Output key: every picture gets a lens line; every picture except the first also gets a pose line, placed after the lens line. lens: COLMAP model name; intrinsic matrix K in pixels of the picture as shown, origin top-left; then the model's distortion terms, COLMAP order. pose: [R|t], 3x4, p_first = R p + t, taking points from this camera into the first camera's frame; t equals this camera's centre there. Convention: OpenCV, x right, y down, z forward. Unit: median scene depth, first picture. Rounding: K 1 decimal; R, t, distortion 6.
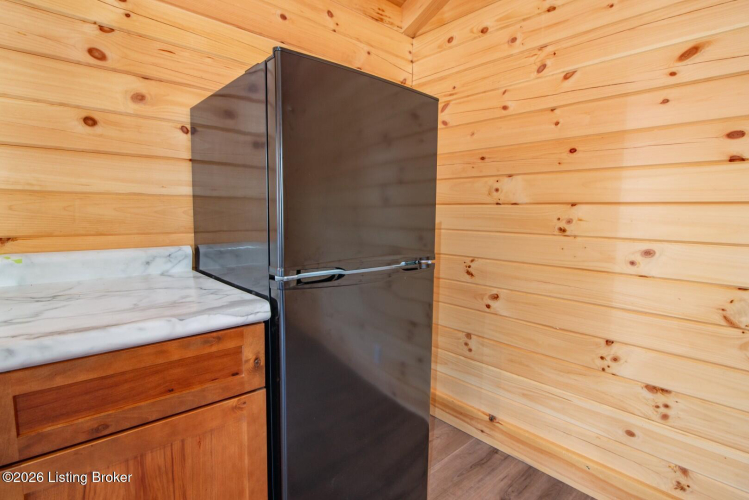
lens RADIAL K [[378.7, 0, 374.5], [0, 378.7, 250.0], [0, 0, 1]] dist [-0.002289, -0.000325]
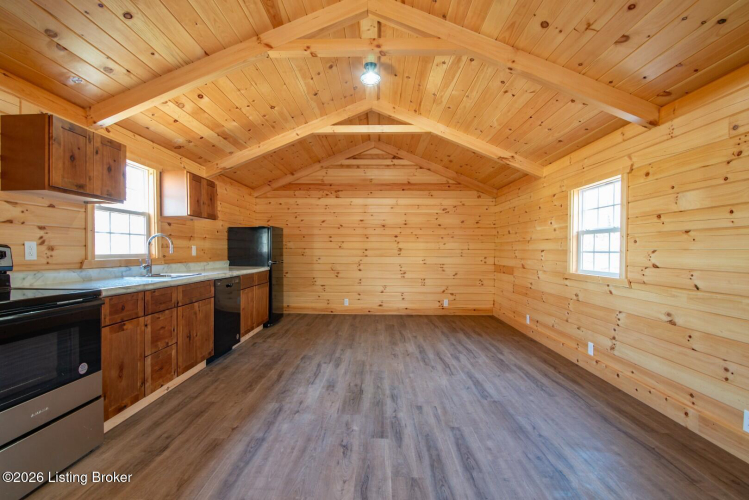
lens RADIAL K [[350.6, 0, 360.3], [0, 350.6, 252.3], [0, 0, 1]] dist [-0.018936, 0.000123]
pose [[0.710110, -0.017668, 0.703869, -1.840612], [0.077624, 0.995556, -0.053323, 0.184809], [-0.699798, 0.092502, 0.708326, -2.285781]]
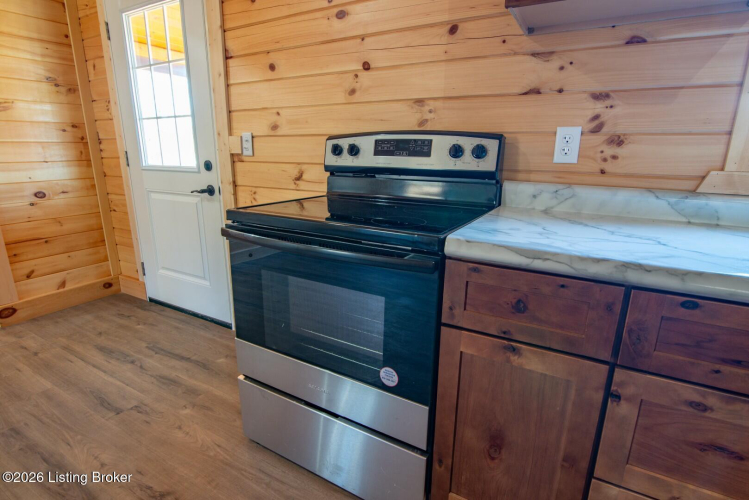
lens RADIAL K [[387.5, 0, 377.8], [0, 387.5, 256.6], [0, 0, 1]] dist [-0.015238, 0.000718]
pose [[0.308952, 0.236564, -0.921187, -1.100423], [-0.097608, 0.971344, 0.216709, 0.089106], [0.946056, 0.022963, 0.323190, -0.969763]]
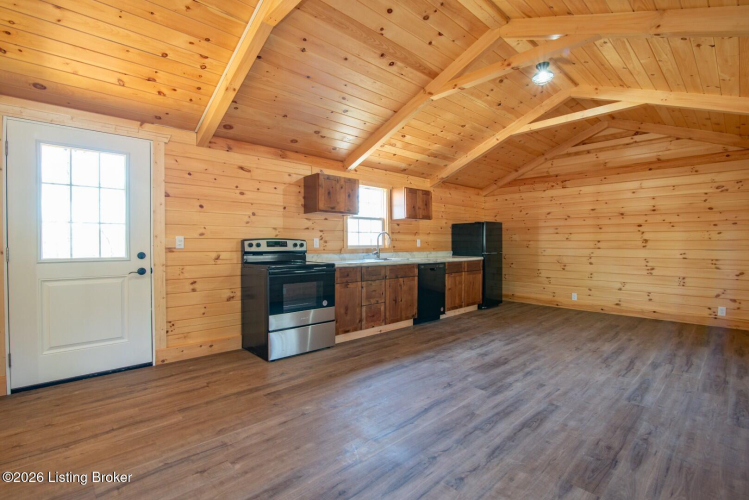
lens RADIAL K [[341.6, 0, 359.3], [0, 341.6, 247.4], [0, 0, 1]] dist [-0.015780, 0.000131]
pose [[0.999536, -0.017152, -0.025158, -1.388288], [0.014876, 0.996007, -0.088021, 0.279242], [0.026567, 0.087606, 0.995801, -3.054273]]
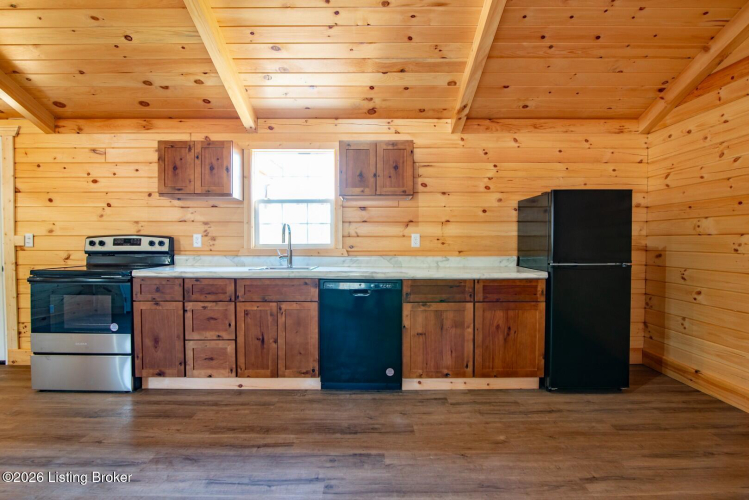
lens RADIAL K [[379.3, 0, 372.3], [0, 379.3, 252.3], [0, 0, 1]] dist [-0.015078, 0.000023]
pose [[0.740442, 0.003246, -0.672112, 0.407955], [-0.053285, 0.997124, -0.053887, 0.126732], [0.670005, 0.075714, 0.738486, -1.242366]]
